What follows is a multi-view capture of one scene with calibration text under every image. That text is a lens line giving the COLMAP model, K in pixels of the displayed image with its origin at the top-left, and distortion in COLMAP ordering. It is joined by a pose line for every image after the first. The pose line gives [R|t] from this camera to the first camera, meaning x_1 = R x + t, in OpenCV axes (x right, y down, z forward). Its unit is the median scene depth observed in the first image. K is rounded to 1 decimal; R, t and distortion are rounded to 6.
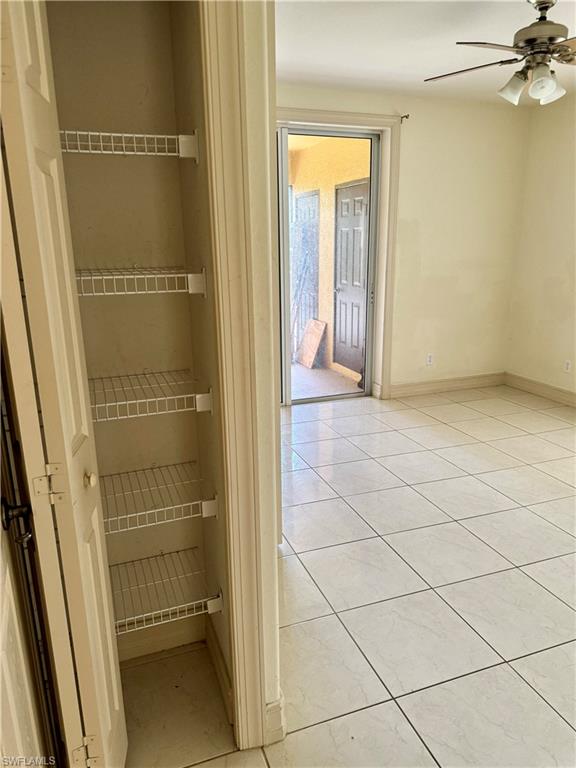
lens RADIAL K [[541.7, 0, 289.3], [0, 541.7, 396.6], [0, 0, 1]] dist [0.054415, -0.061803]
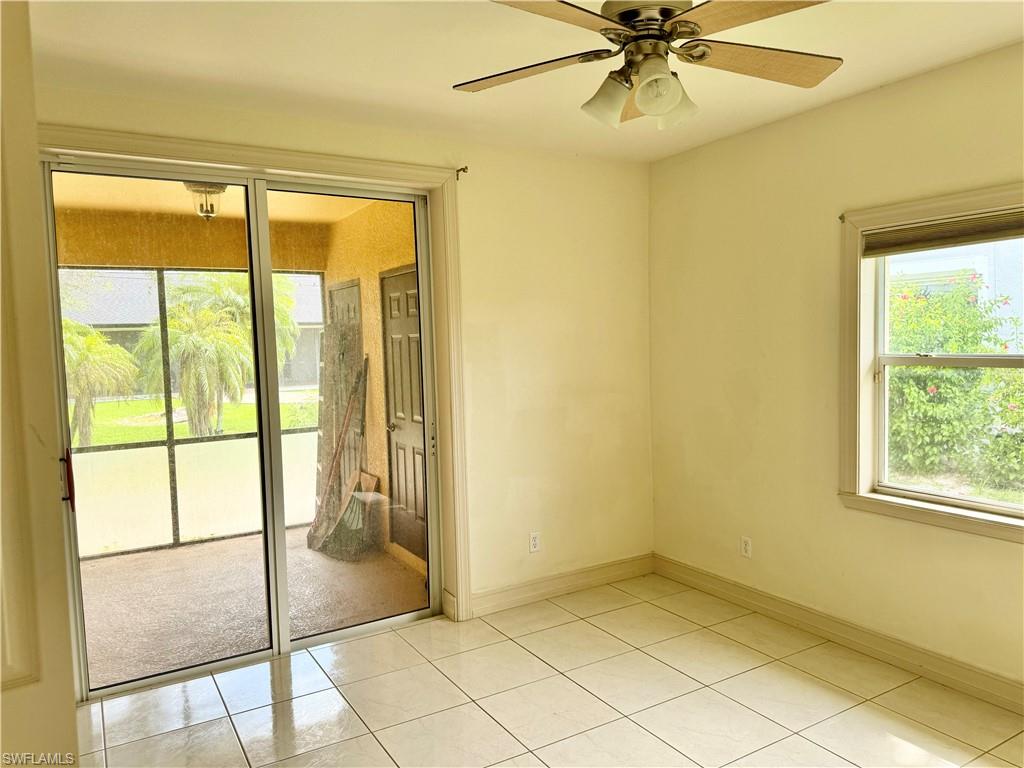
lens RADIAL K [[722.3, 0, 513.3], [0, 722.3, 382.8], [0, 0, 1]] dist [0.054415, -0.061803]
pose [[0.981195, -0.024377, 0.191475, 0.085571], [0.066207, 0.974317, -0.215226, -0.070000], [-0.181311, 0.223856, 0.957609, 0.194327]]
